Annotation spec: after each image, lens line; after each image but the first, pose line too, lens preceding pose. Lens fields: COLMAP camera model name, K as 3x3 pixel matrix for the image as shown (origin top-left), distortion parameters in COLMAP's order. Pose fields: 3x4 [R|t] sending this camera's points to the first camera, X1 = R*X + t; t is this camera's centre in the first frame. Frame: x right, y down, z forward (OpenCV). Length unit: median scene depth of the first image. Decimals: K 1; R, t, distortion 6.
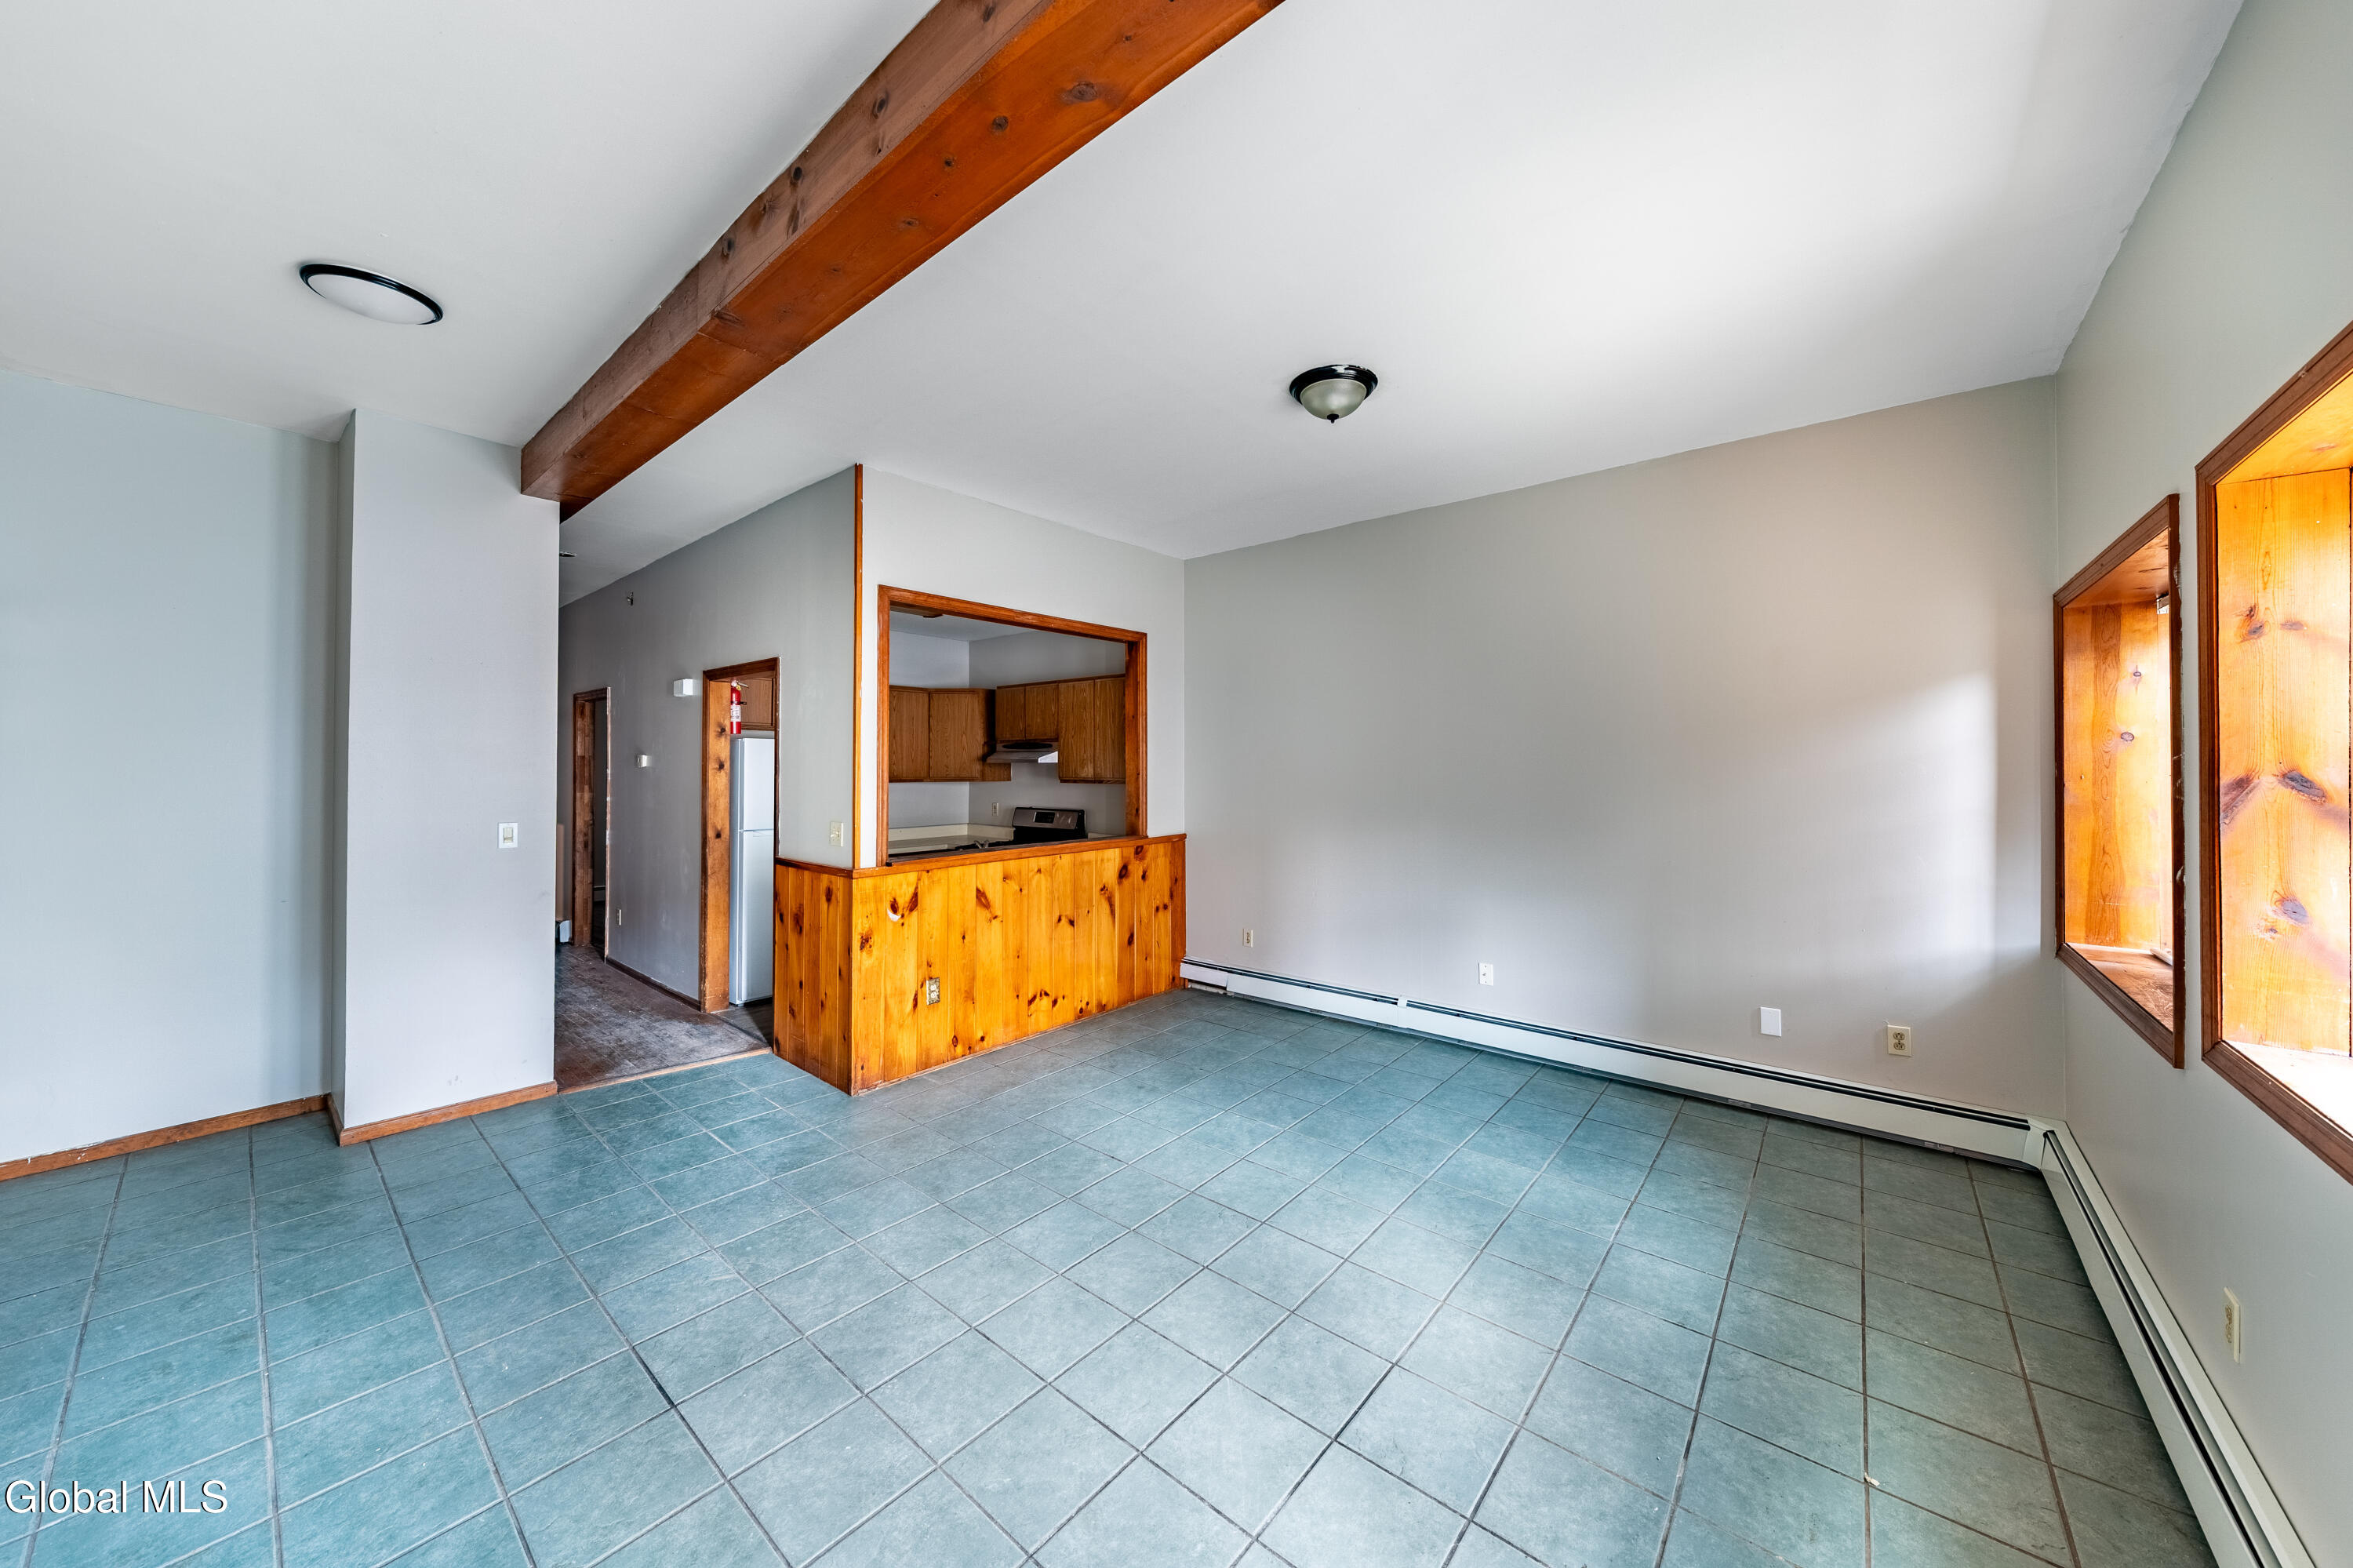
lens RADIAL K [[820.3, 0, 1165.1], [0, 820.3, 778.4], [0, 0, 1]] dist [-0.000656, -0.000031]
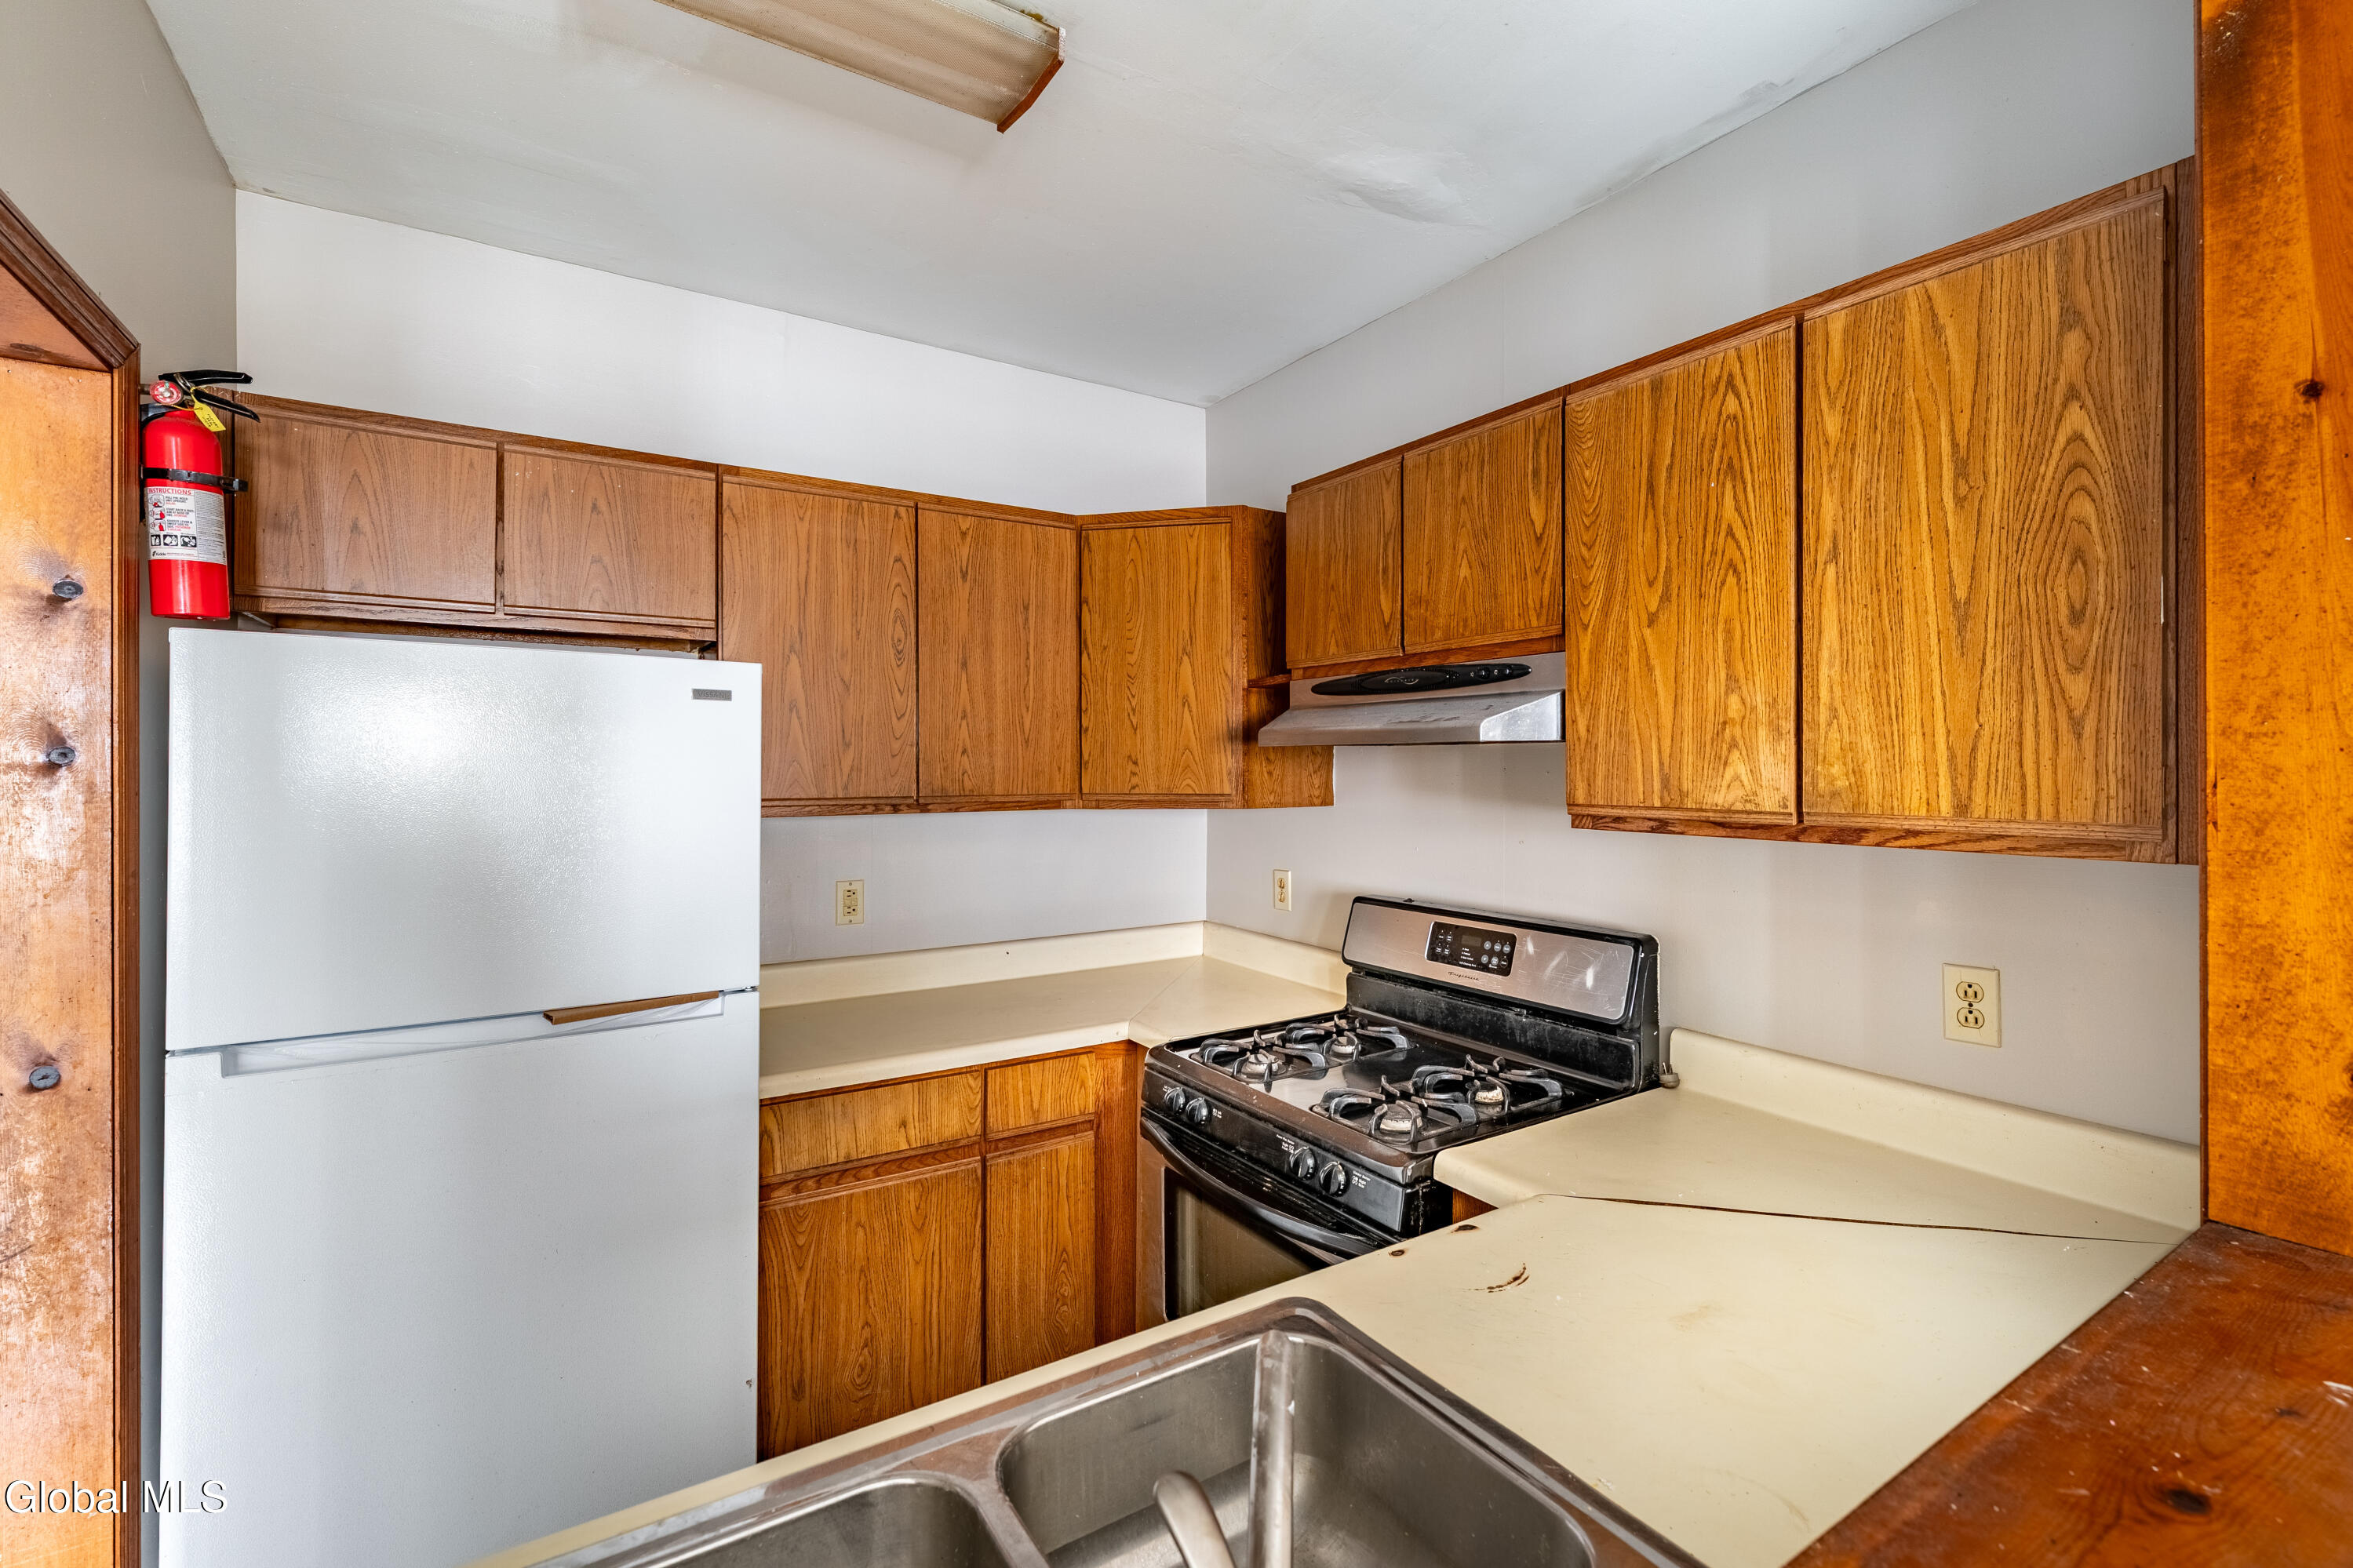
lens RADIAL K [[1016.5, 0, 1171.8], [0, 1016.5, 779.7], [0, 0, 1]] dist [0.000510, 0.000004]
pose [[0.958275, 0.001915, -0.285841, -0.141924], [-0.001423, 0.999997, 0.001927, -0.007684], [0.285844, -0.001440, 0.958275, 0.636047]]
